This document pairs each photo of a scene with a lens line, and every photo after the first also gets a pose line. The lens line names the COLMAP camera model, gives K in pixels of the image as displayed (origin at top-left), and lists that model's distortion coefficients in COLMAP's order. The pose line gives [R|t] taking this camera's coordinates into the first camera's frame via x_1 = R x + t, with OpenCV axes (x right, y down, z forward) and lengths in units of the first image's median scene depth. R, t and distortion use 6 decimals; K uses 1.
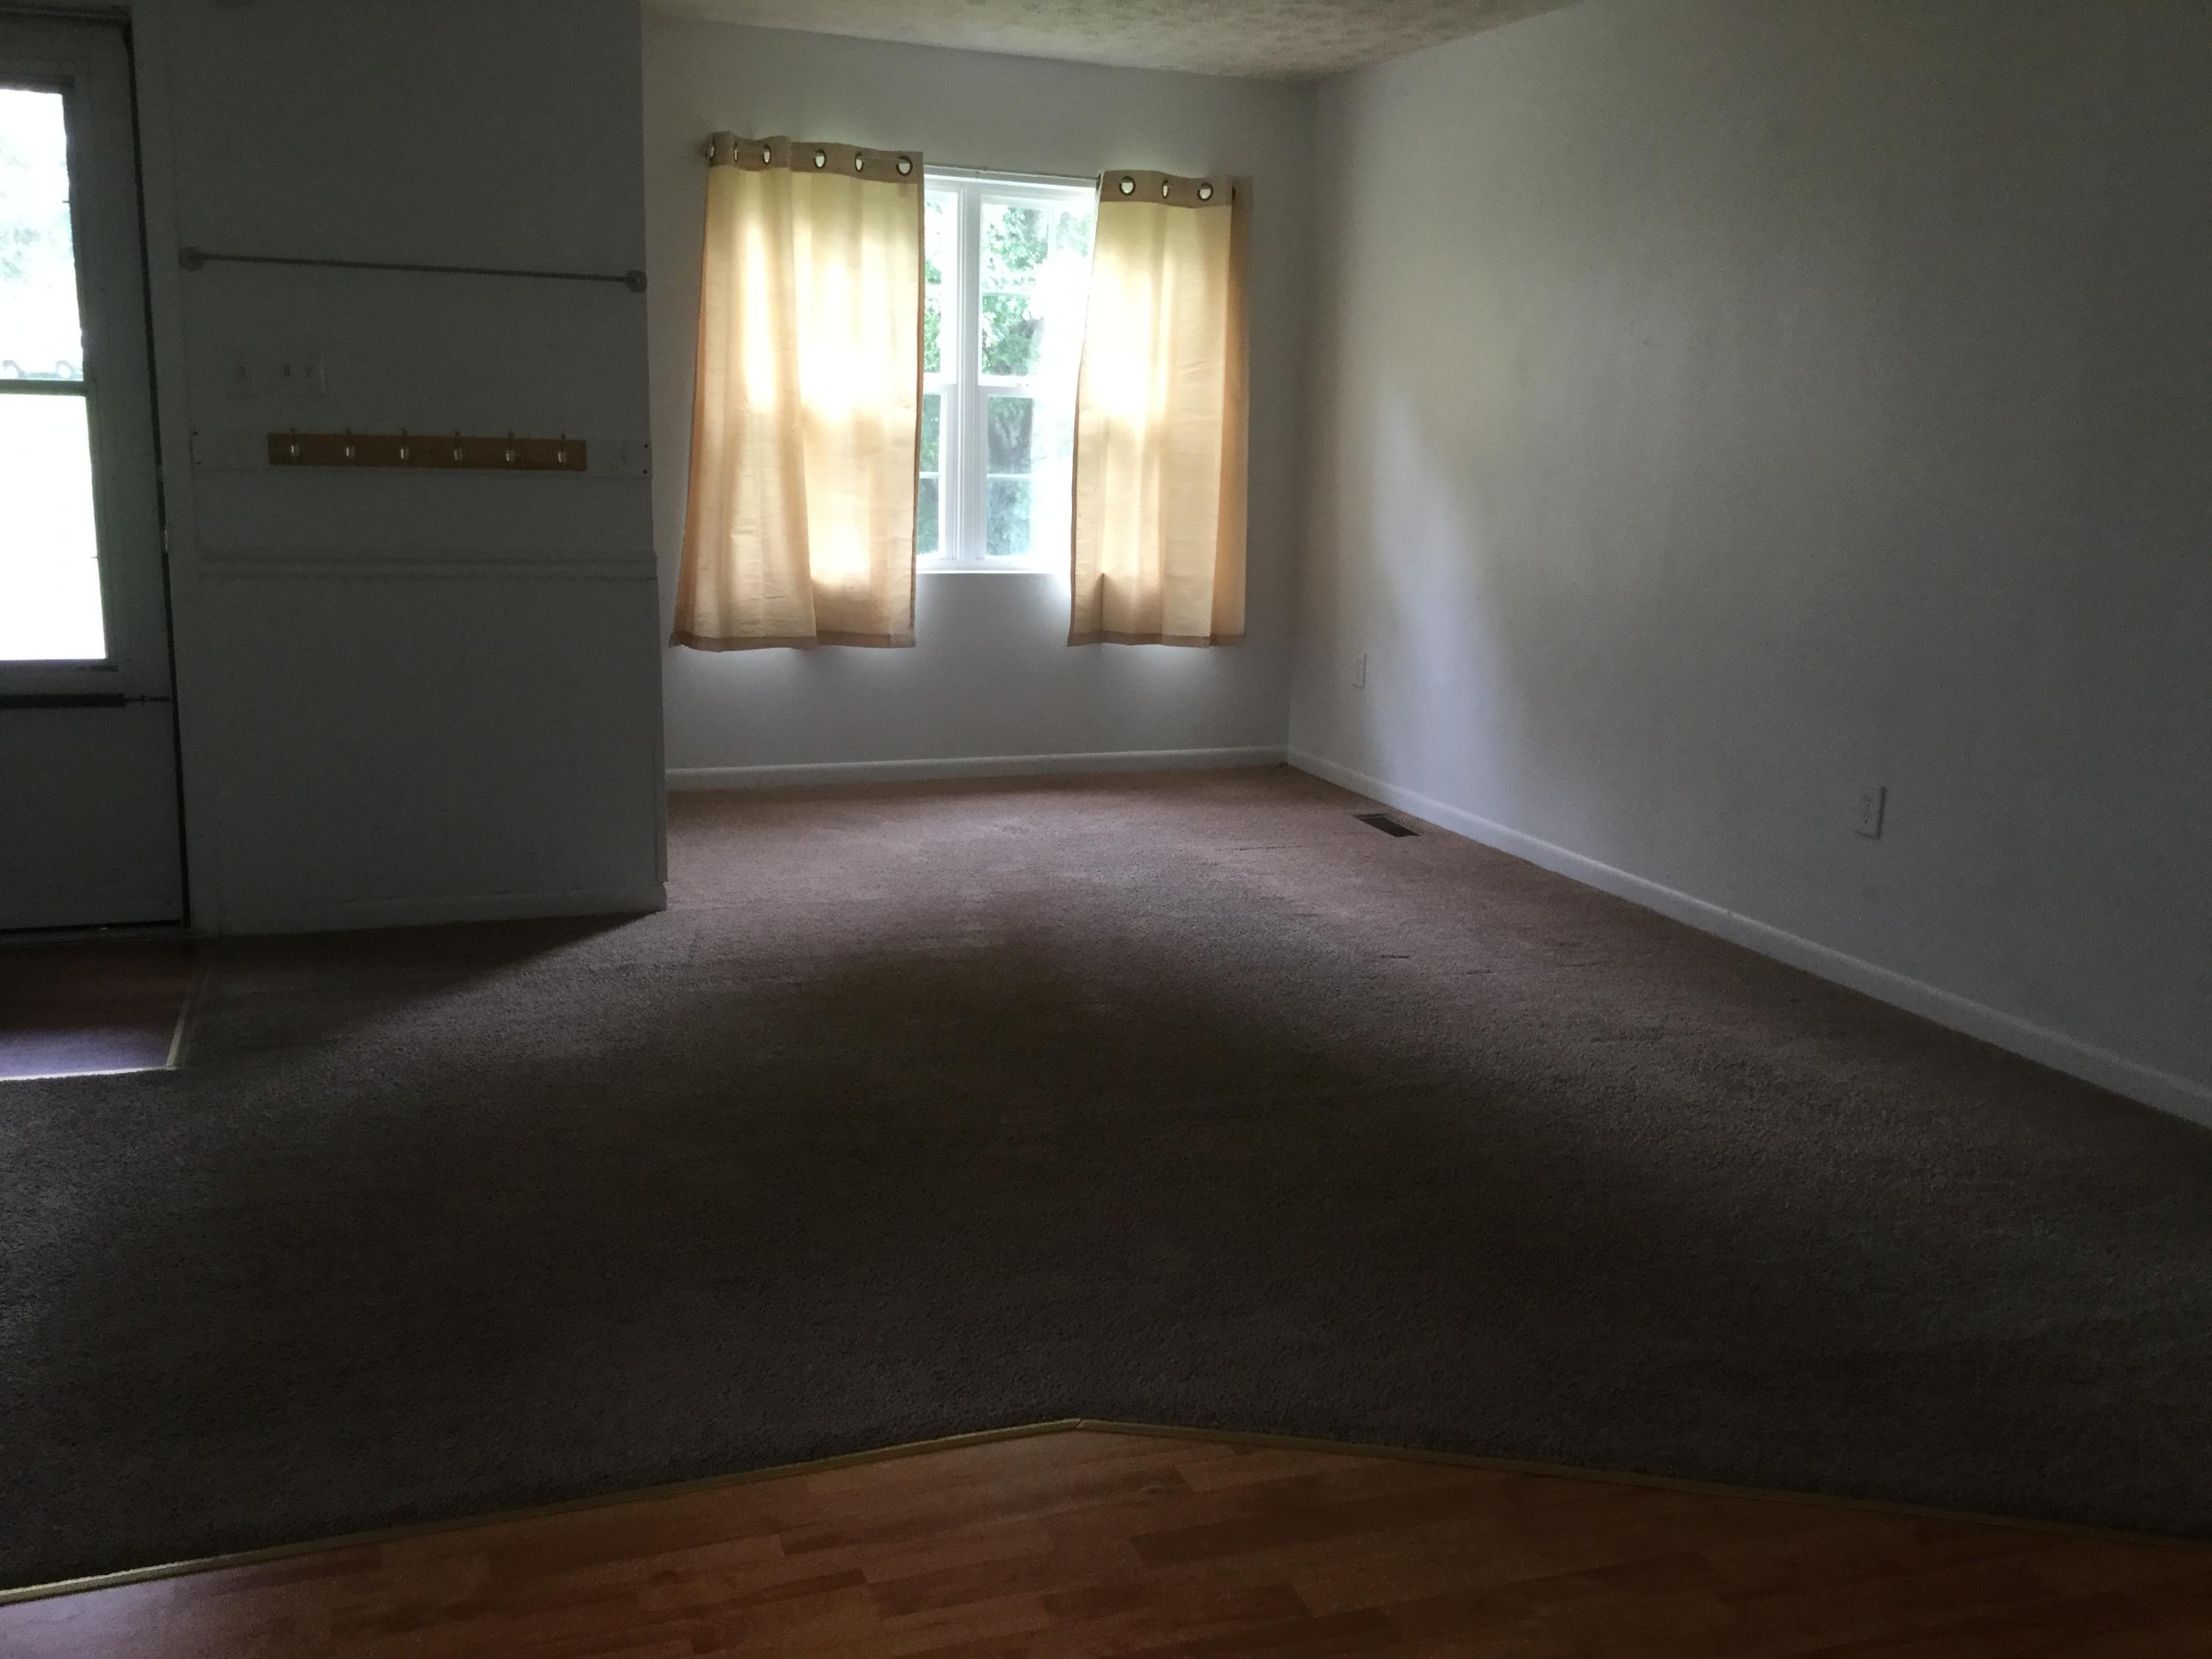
lens RADIAL K [[1977.4, 0, 1103.0], [0, 1977.4, 829.9], [0, 0, 1]] dist [0.102155, -0.179792]
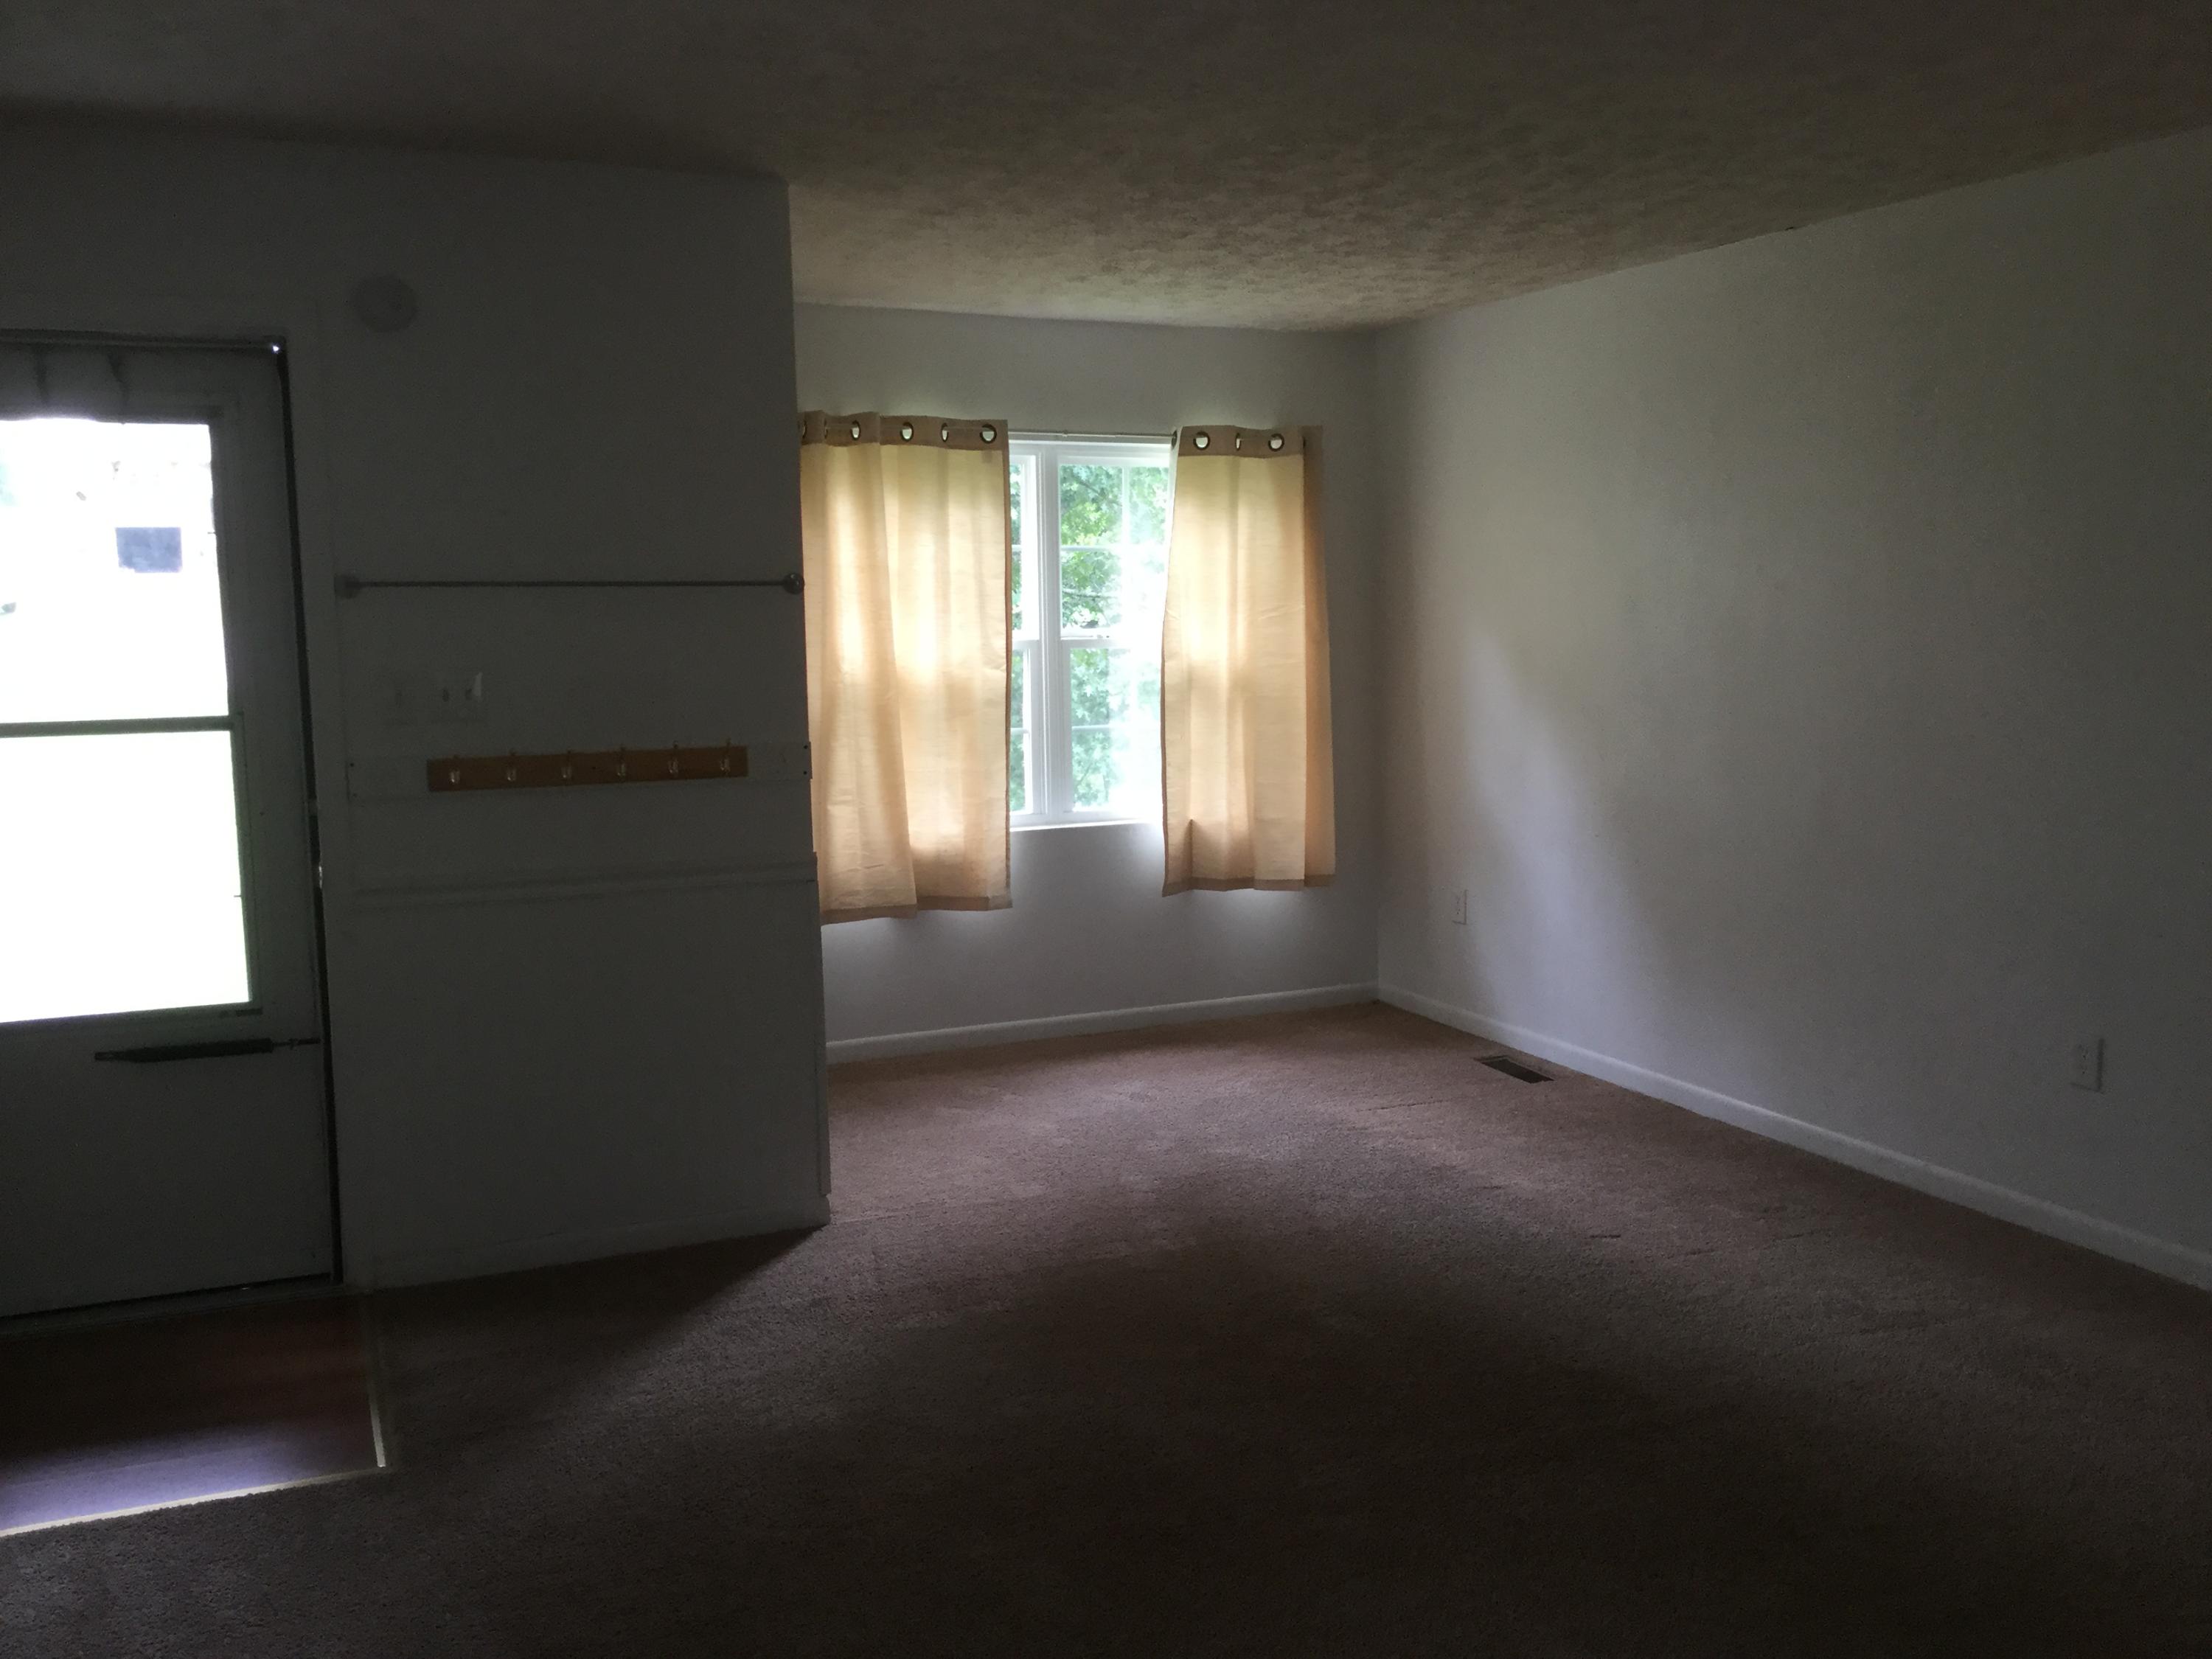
lens RADIAL K [[1977.4, 0, 1123.1], [0, 1977.4, 833.9], [0, 0, 1]] dist [0.102155, -0.179792]
pose [[0.997764, -0.048472, 0.046025, -0.119008], [0.052417, 0.994672, -0.088773, -0.055327], [-0.041477, 0.090987, 0.994988, 0.032885]]
